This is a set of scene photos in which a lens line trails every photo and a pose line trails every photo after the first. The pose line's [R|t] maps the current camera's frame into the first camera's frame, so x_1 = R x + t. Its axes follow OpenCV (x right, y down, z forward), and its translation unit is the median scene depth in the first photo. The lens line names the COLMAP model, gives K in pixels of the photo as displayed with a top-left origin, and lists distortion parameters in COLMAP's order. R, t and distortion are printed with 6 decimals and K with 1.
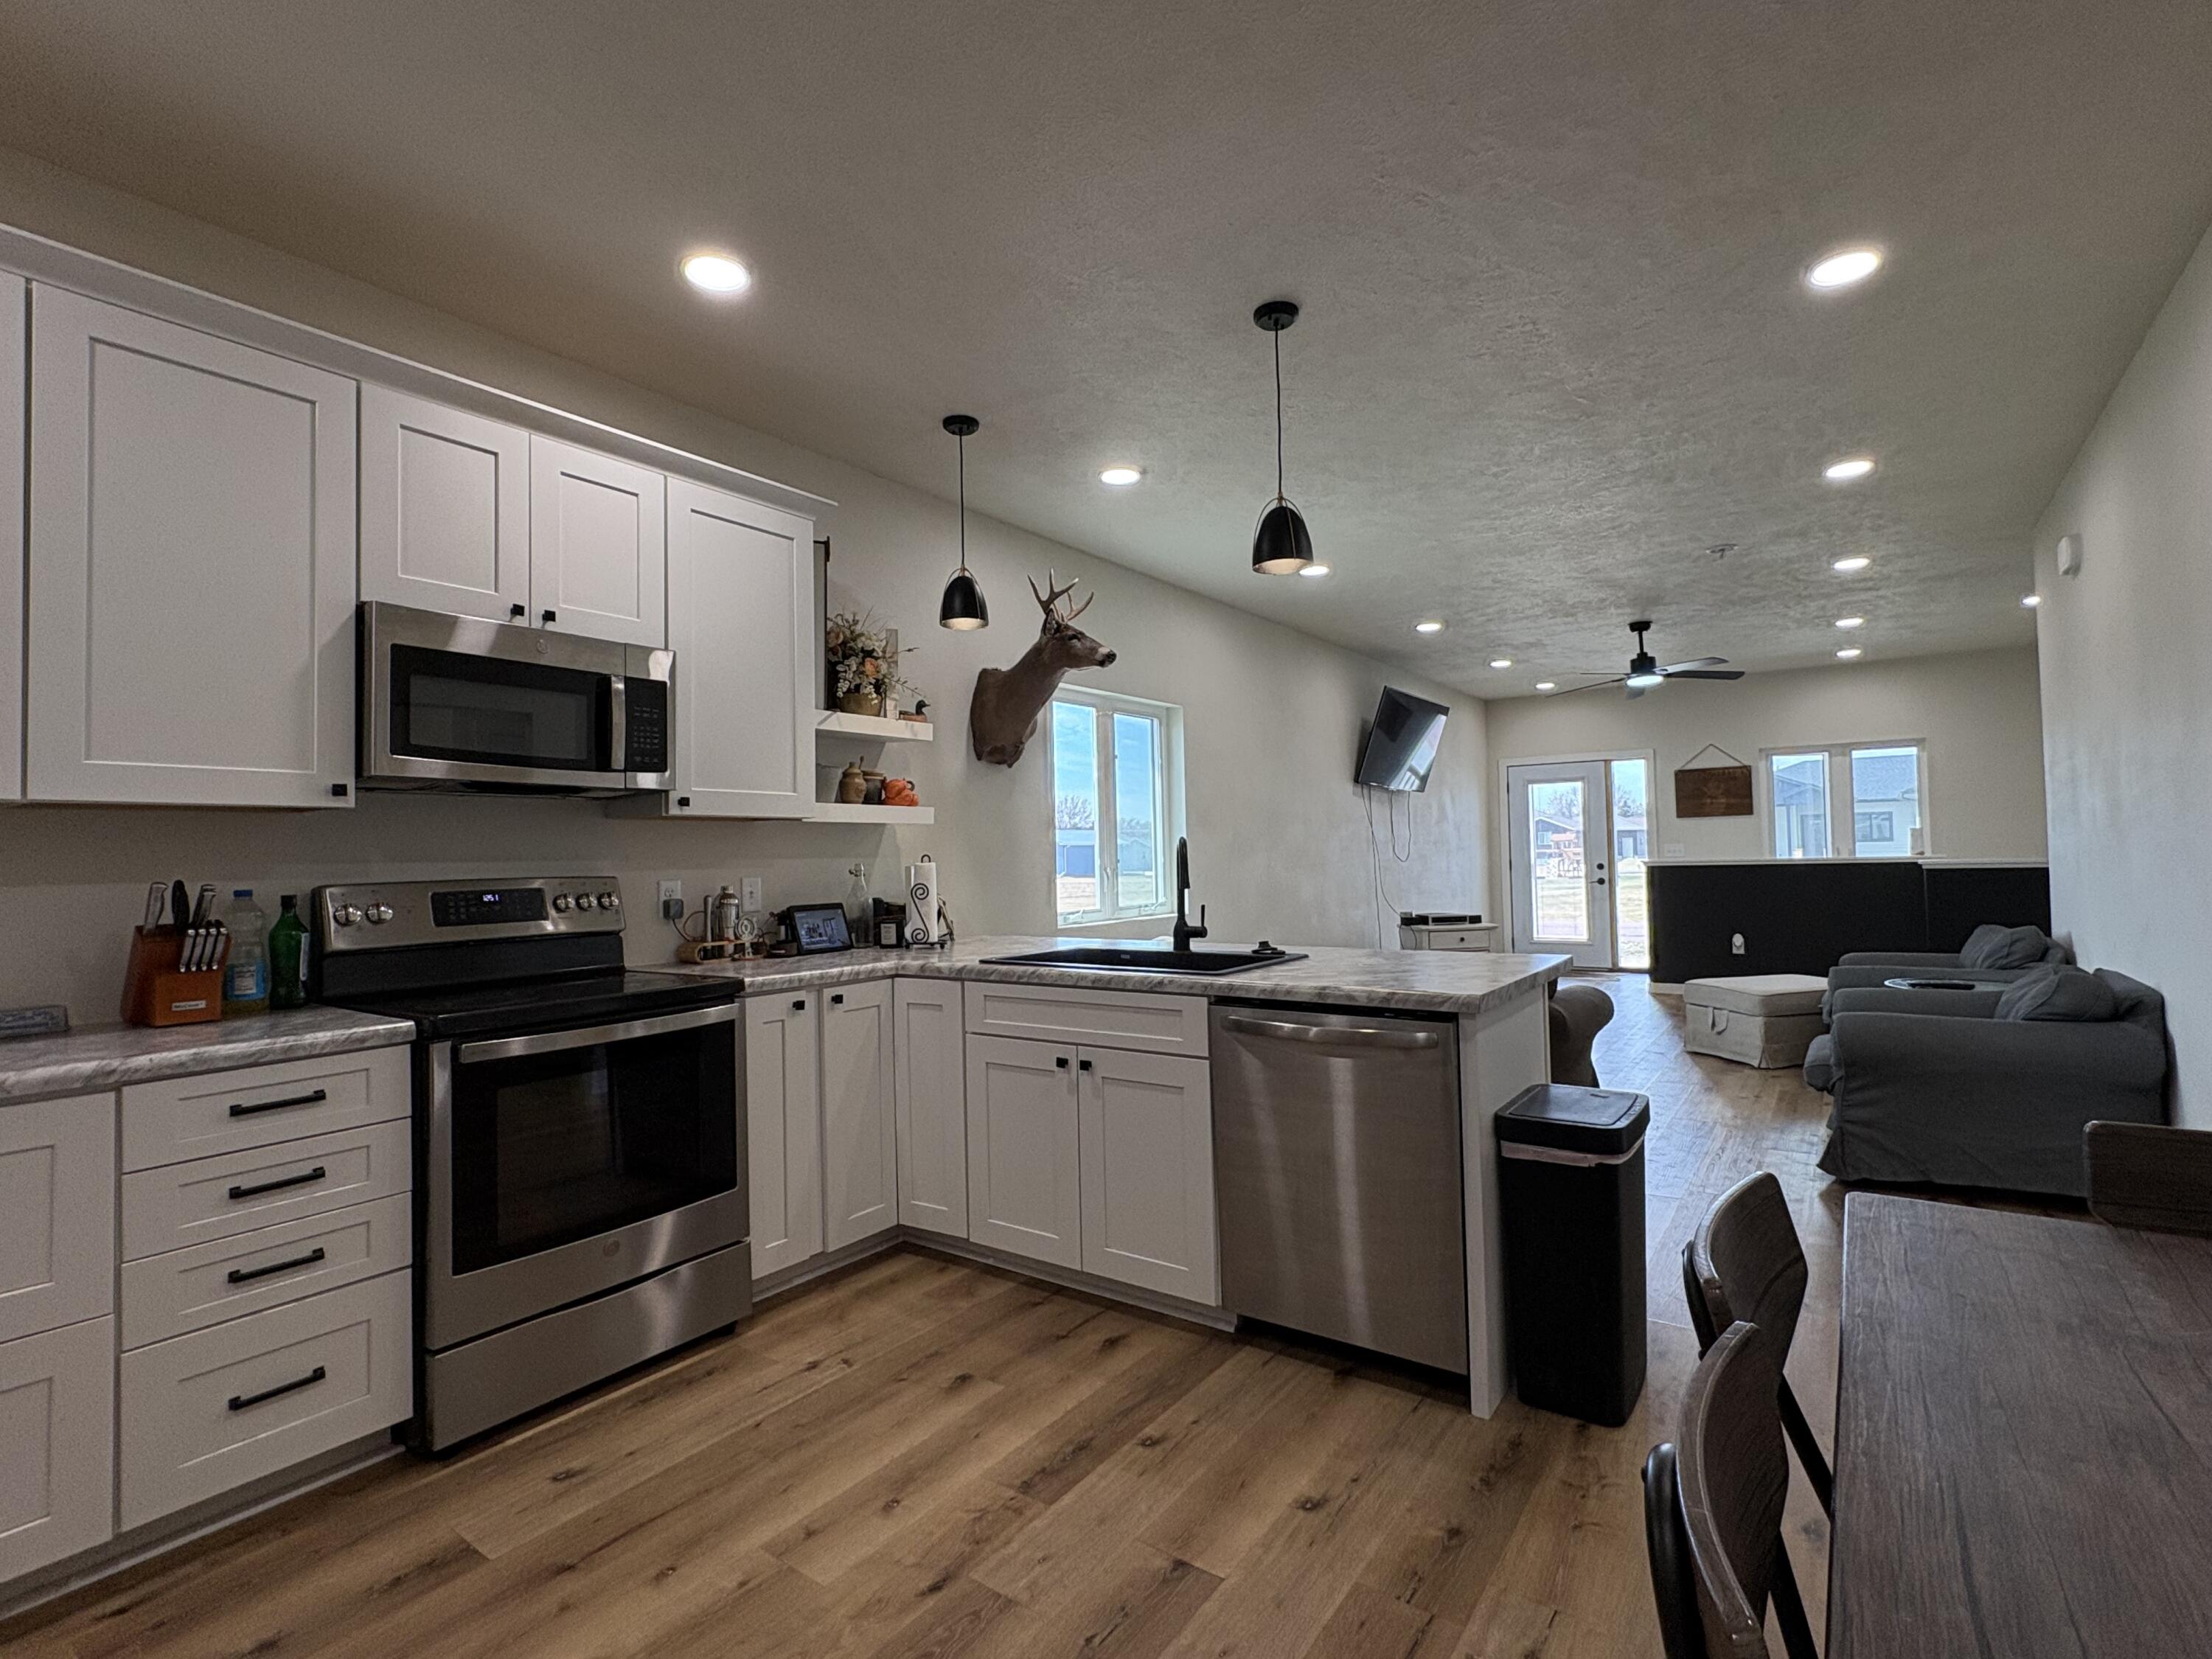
lens RADIAL K [[1045.3, 0, 1106.0], [0, 1045.3, 829.5], [0, 0, 1]] dist [0.000289, -0.000076]
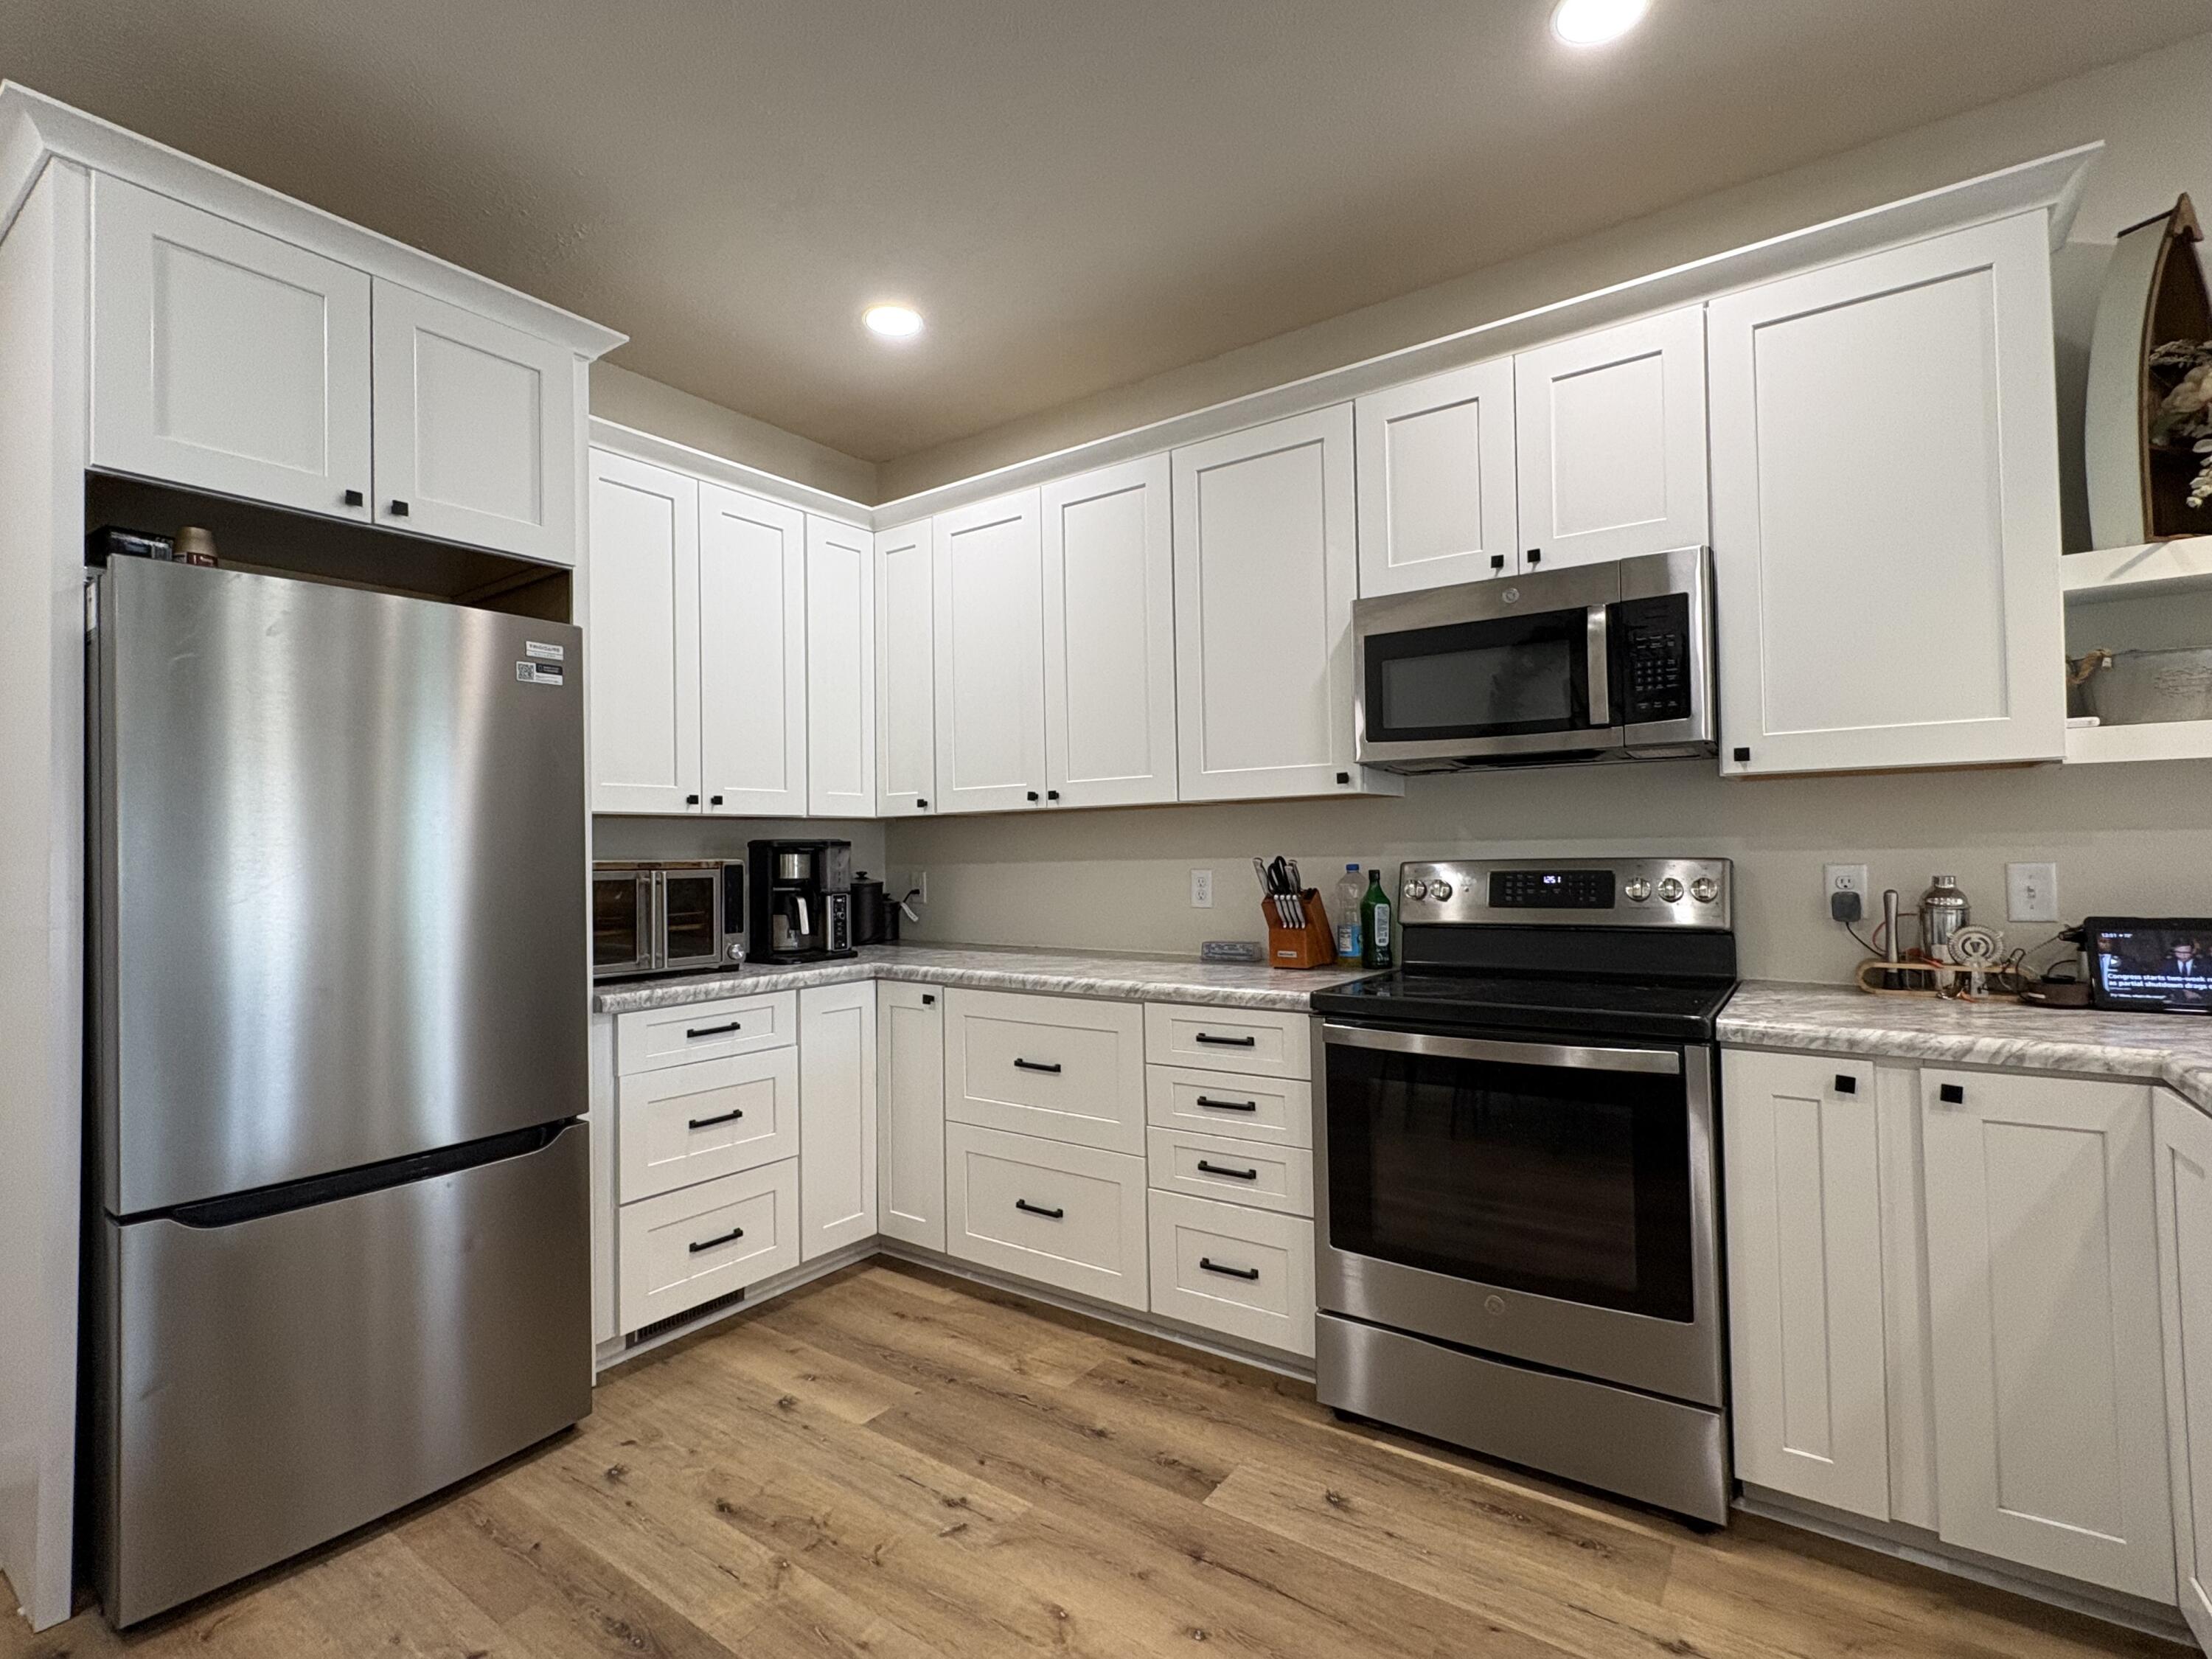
lens RADIAL K [[1045.3, 0, 1106.0], [0, 1045.3, 829.5], [0, 0, 1]] dist [0.000289, -0.000076]
pose [[0.001580, -0.001039, -0.999998, 0.348471], [0.044009, 0.999031, -0.000969, 0.006405], [0.999030, -0.044007, 0.001624, 0.676919]]
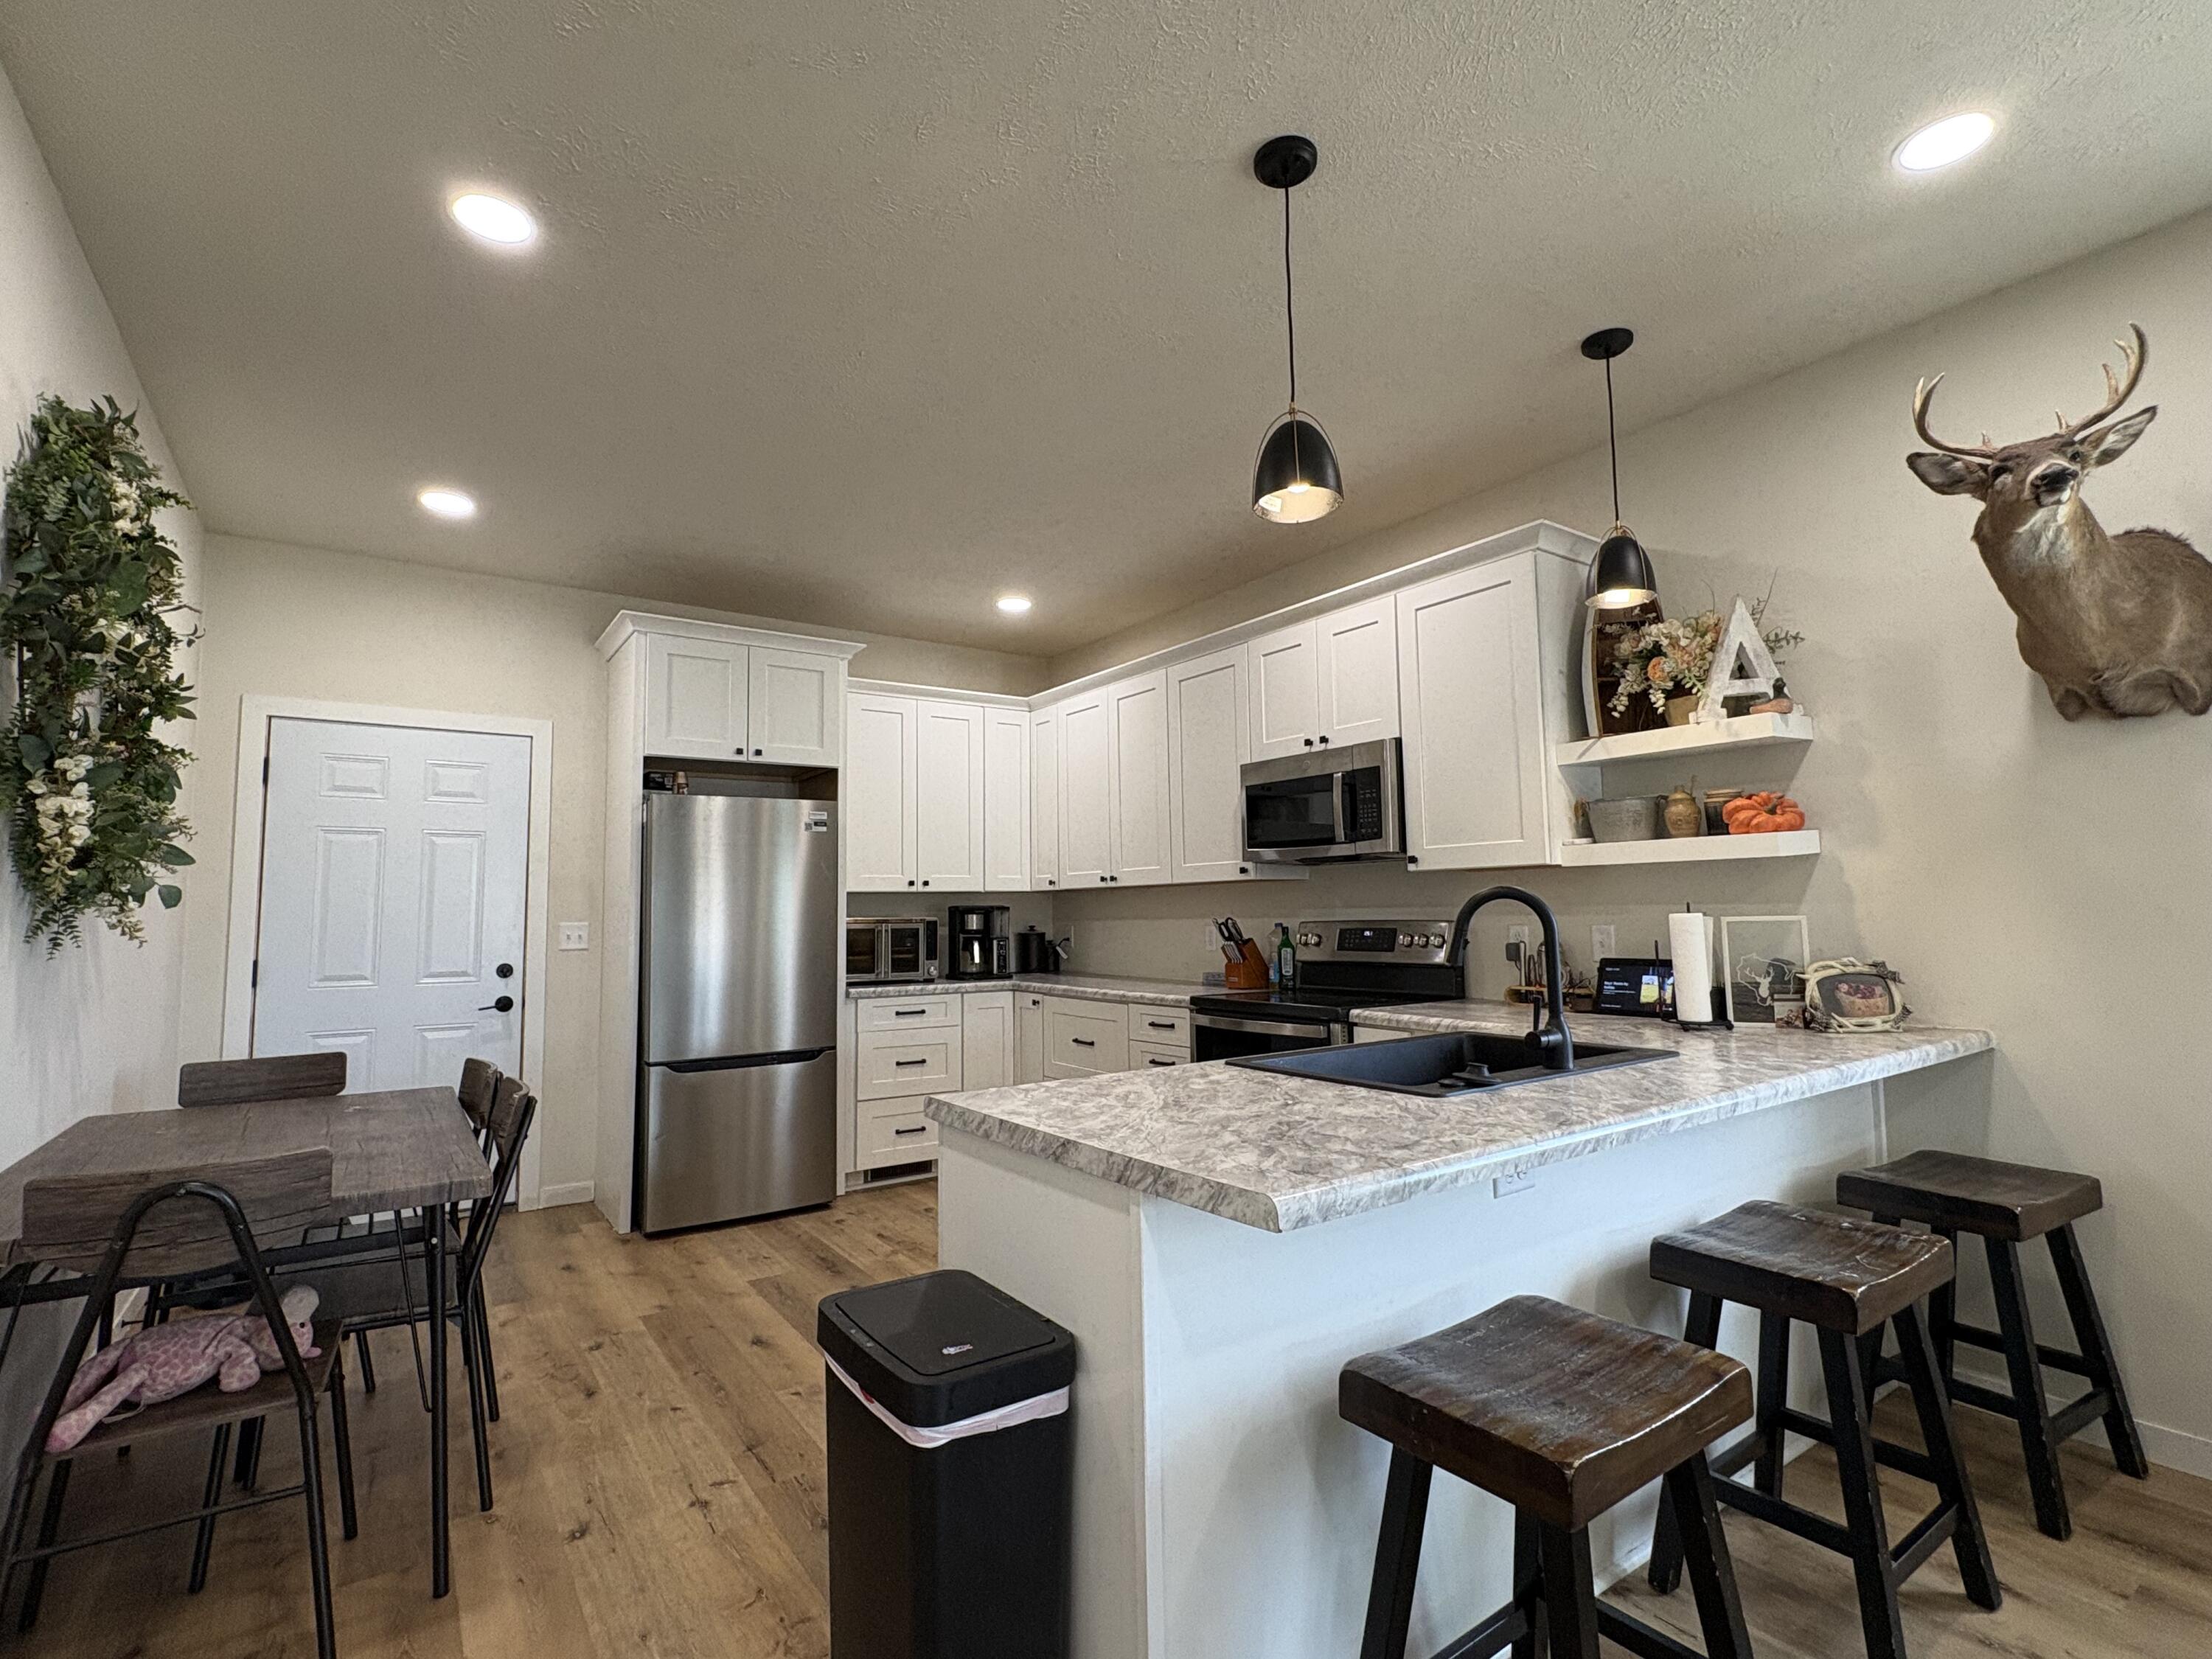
lens RADIAL K [[1045.3, 0, 1106.0], [0, 1045.3, 829.5], [0, 0, 1]] dist [0.000289, -0.000076]
pose [[-0.334519, -0.049274, -0.941100, 0.983764], [0.047047, 0.996514, -0.068898, 0.005385], [0.941214, -0.067324, -0.331035, 1.263059]]
